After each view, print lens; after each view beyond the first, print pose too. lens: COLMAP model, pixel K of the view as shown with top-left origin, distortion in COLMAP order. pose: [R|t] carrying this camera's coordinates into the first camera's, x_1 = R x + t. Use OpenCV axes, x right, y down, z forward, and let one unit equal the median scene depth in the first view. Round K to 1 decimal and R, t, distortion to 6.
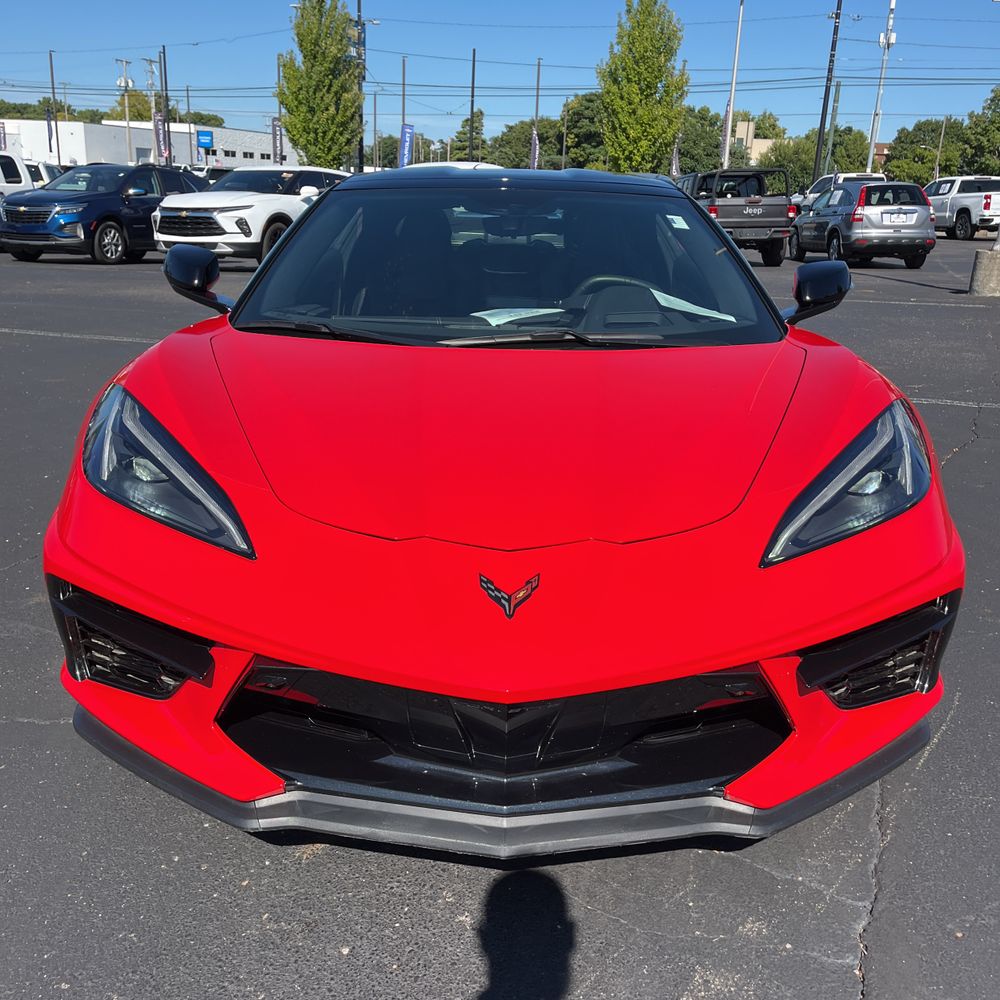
lens RADIAL K [[1075.0, 0, 499.1], [0, 1075.0, 495.2], [0, 0, 1]] dist [0.086248, -0.130267]
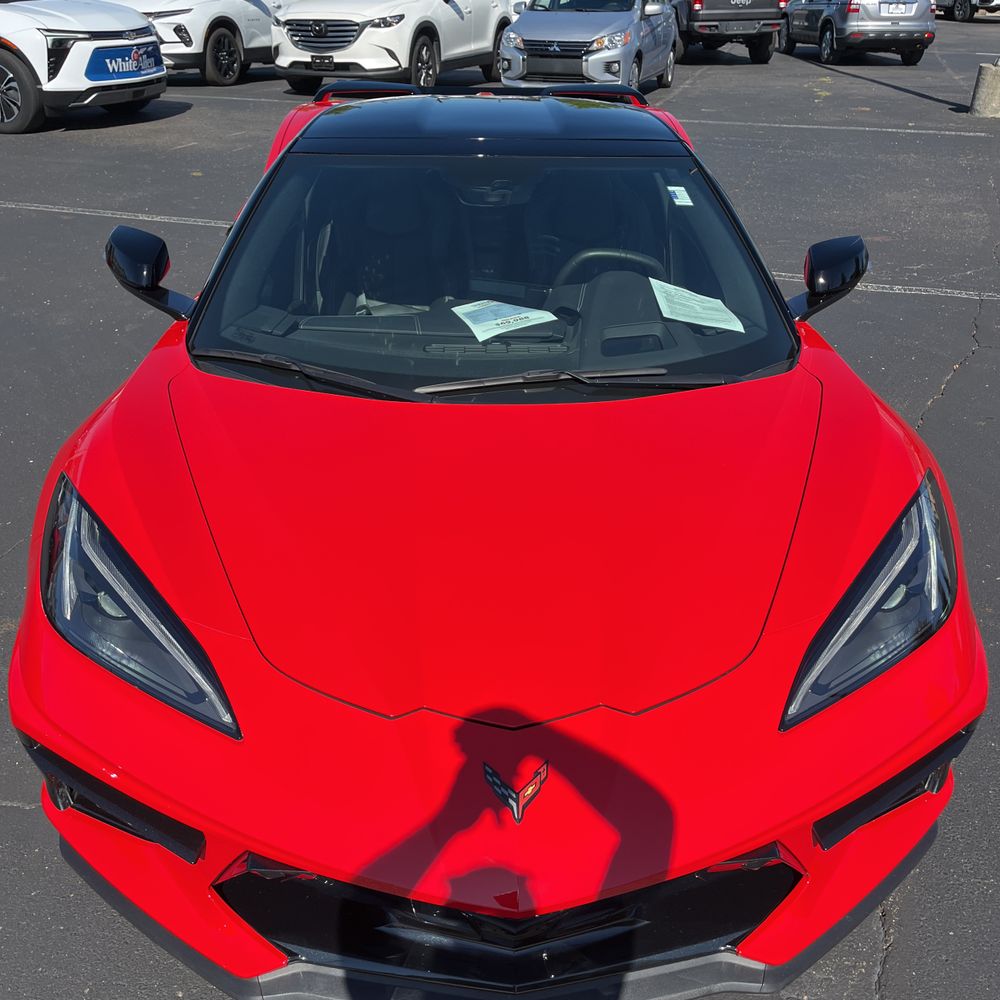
lens RADIAL K [[1075.0, 0, 499.1], [0, 1075.0, 495.2], [0, 0, 1]] dist [0.086248, -0.130267]
pose [[0.999400, -0.023672, 0.025295, -0.014059], [0.017823, 0.977423, 0.210541, -0.210907], [-0.029708, -0.209964, 0.977258, 0.078384]]
